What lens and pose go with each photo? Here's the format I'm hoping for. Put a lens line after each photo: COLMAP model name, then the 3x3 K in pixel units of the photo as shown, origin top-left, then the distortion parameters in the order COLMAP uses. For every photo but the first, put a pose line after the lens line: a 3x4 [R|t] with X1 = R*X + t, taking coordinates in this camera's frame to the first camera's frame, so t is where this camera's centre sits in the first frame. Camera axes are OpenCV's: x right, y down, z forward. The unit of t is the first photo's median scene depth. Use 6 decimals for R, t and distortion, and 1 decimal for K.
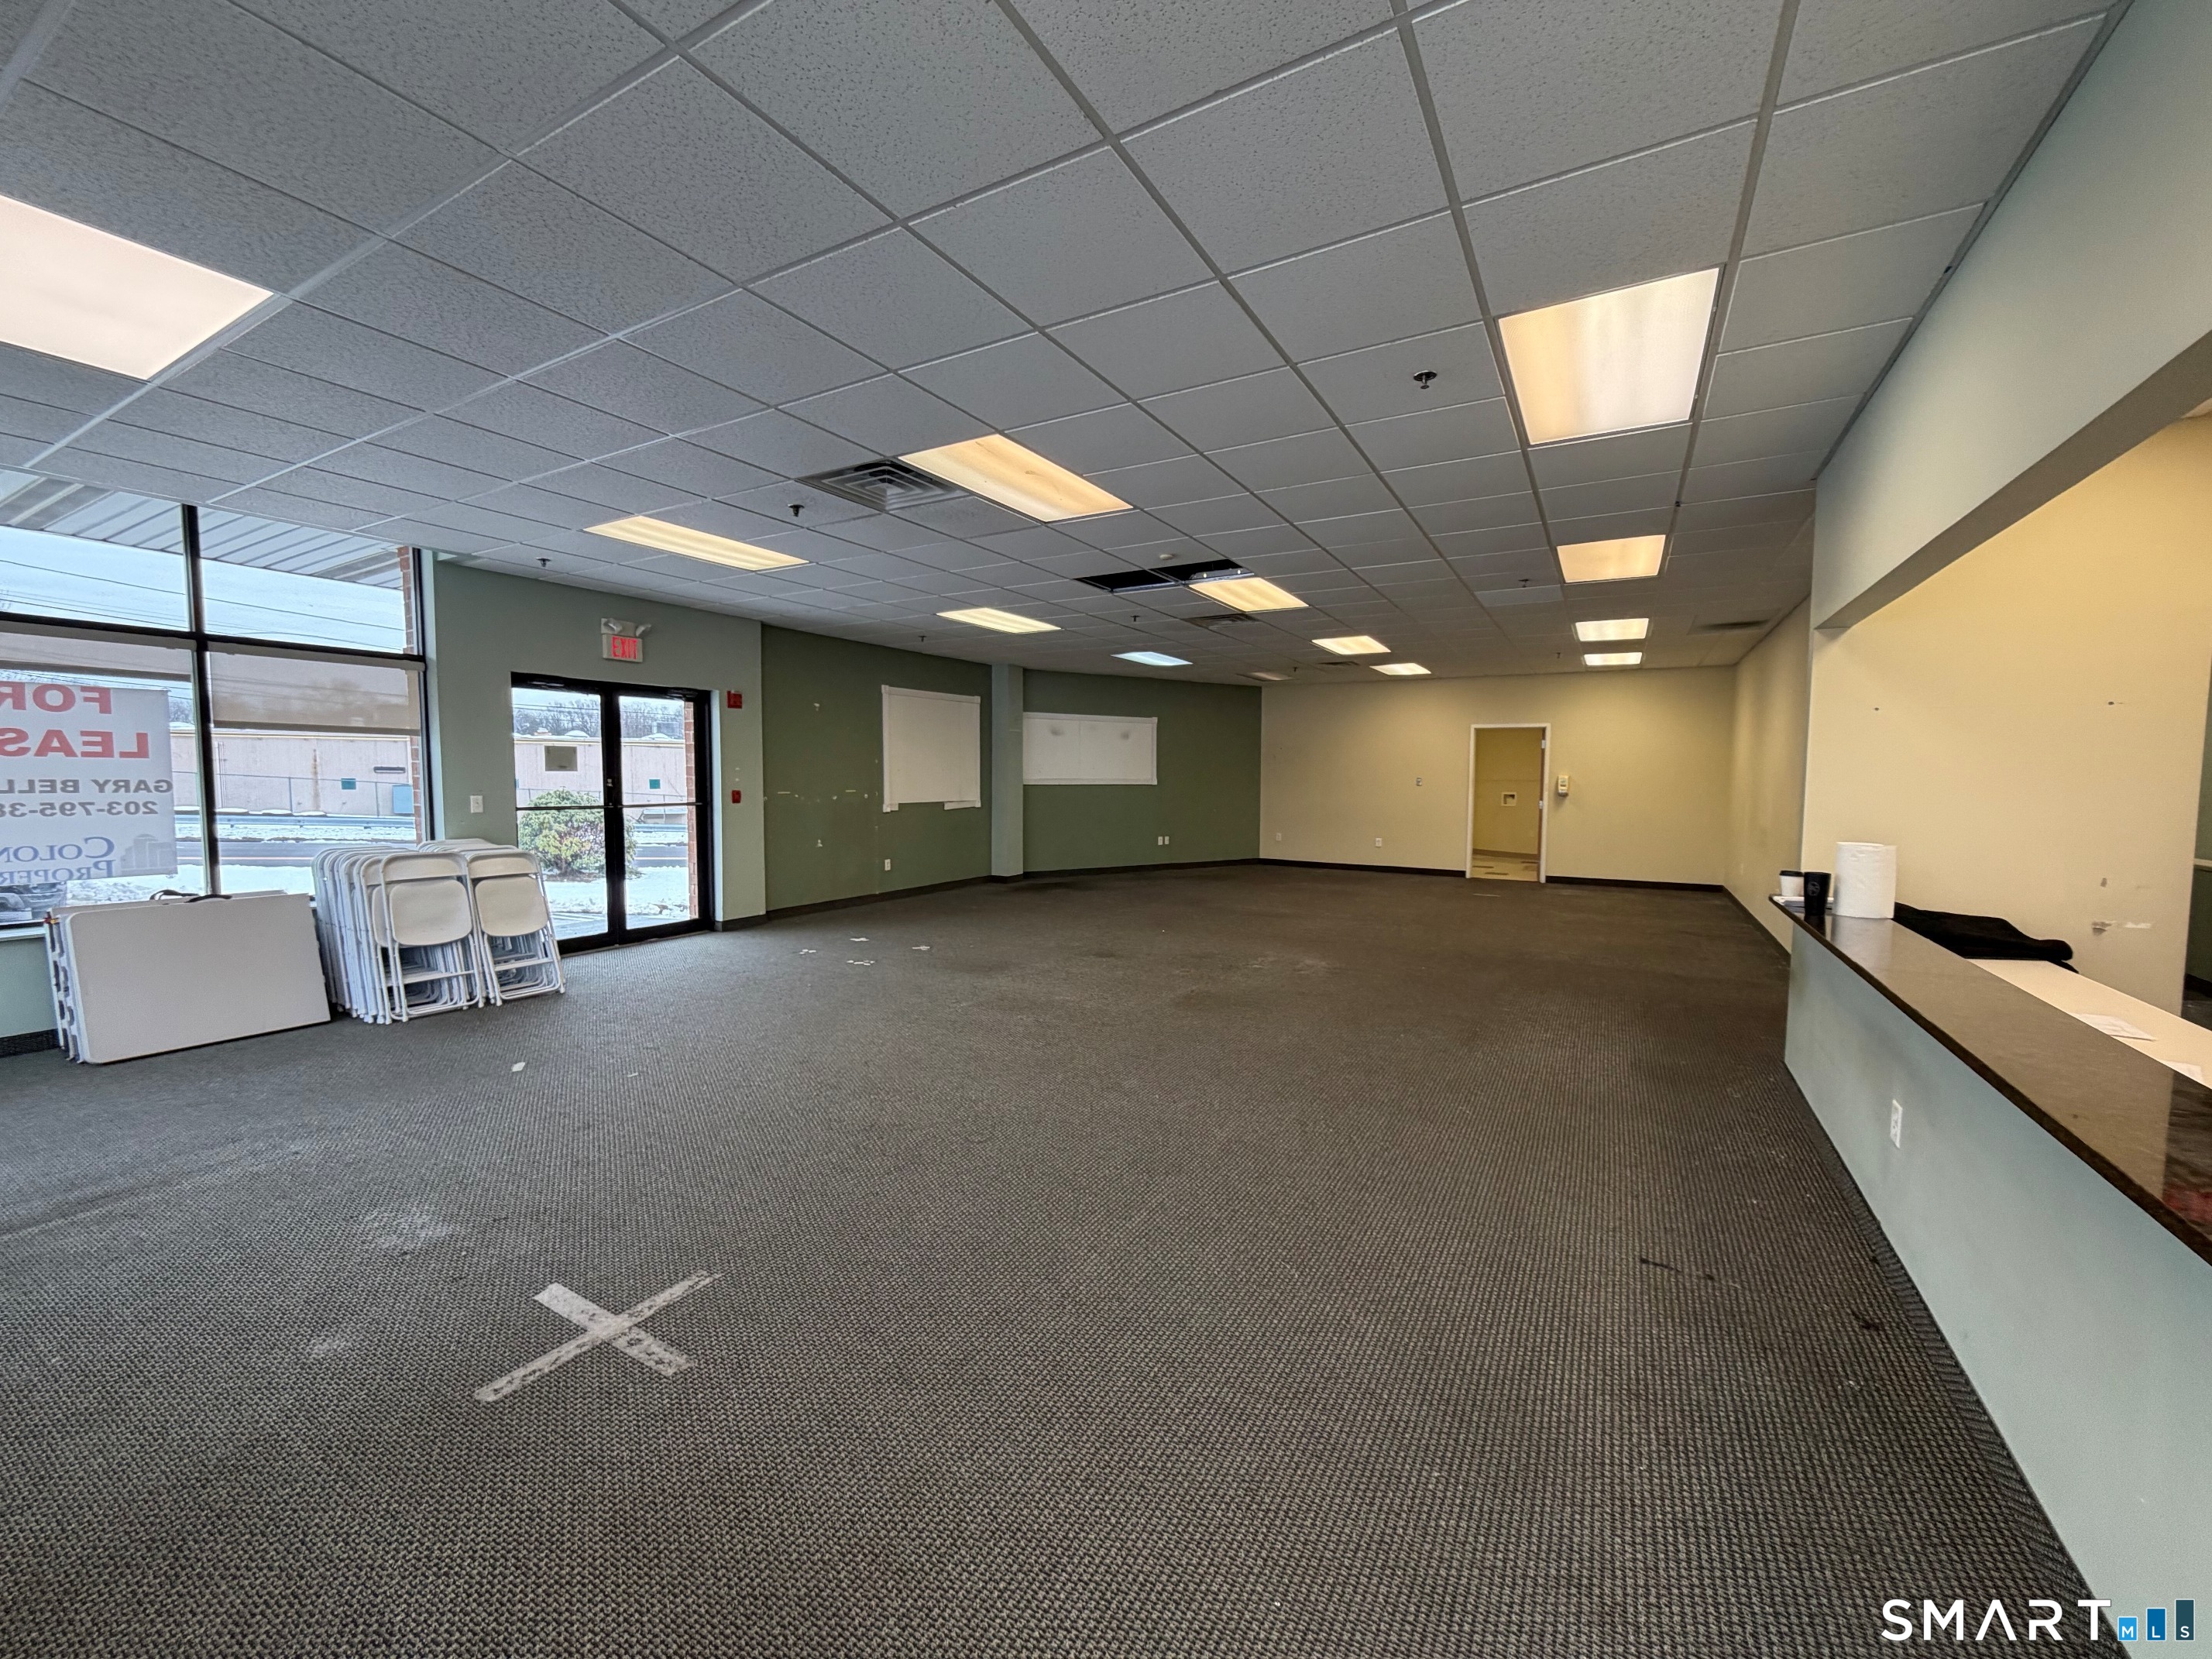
lens RADIAL K [[883.0, 0, 1110.9], [0, 883.0, 834.9], [0, 0, 1]] dist [0.001484, -0.000220]
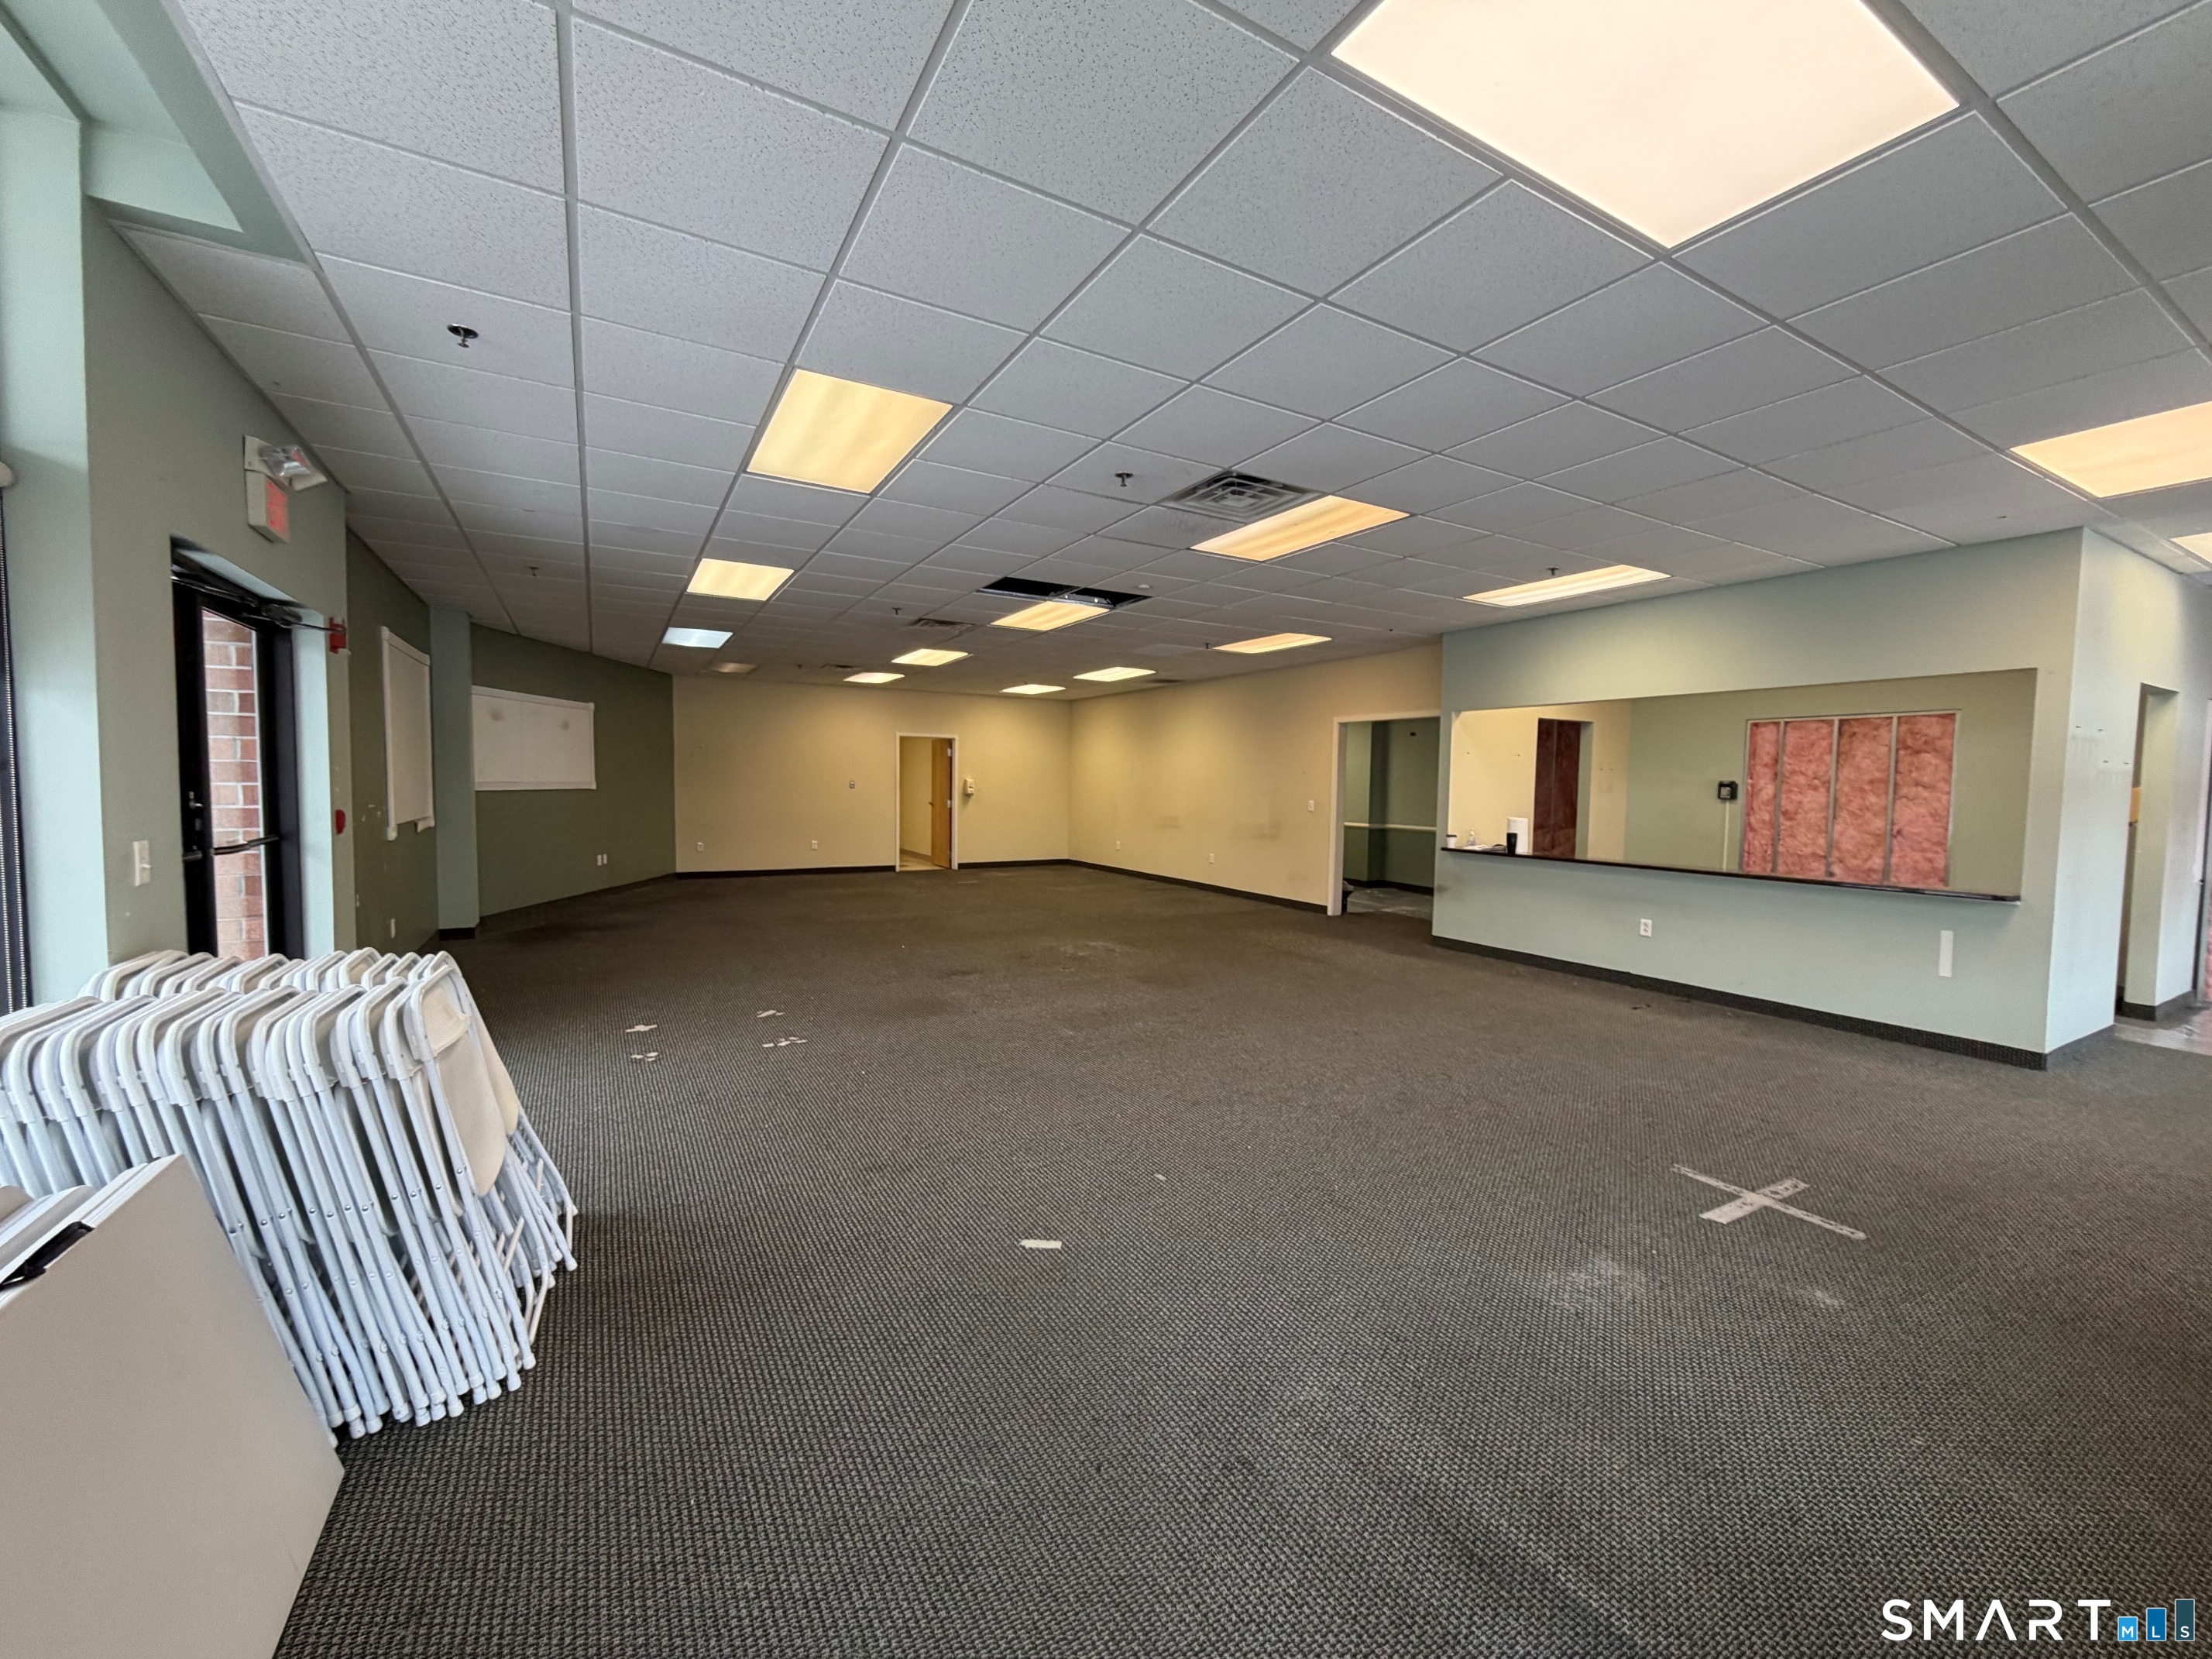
lens RADIAL K [[883.0, 0, 1113.5], [0, 883.0, 828.5], [0, 0, 1]] dist [0.001484, -0.000220]
pose [[0.494870, -0.046556, 0.867719, -0.984062], [0.049904, 0.998438, 0.025108, -0.044569], [-0.867533, 0.030878, 0.496421, 0.517693]]
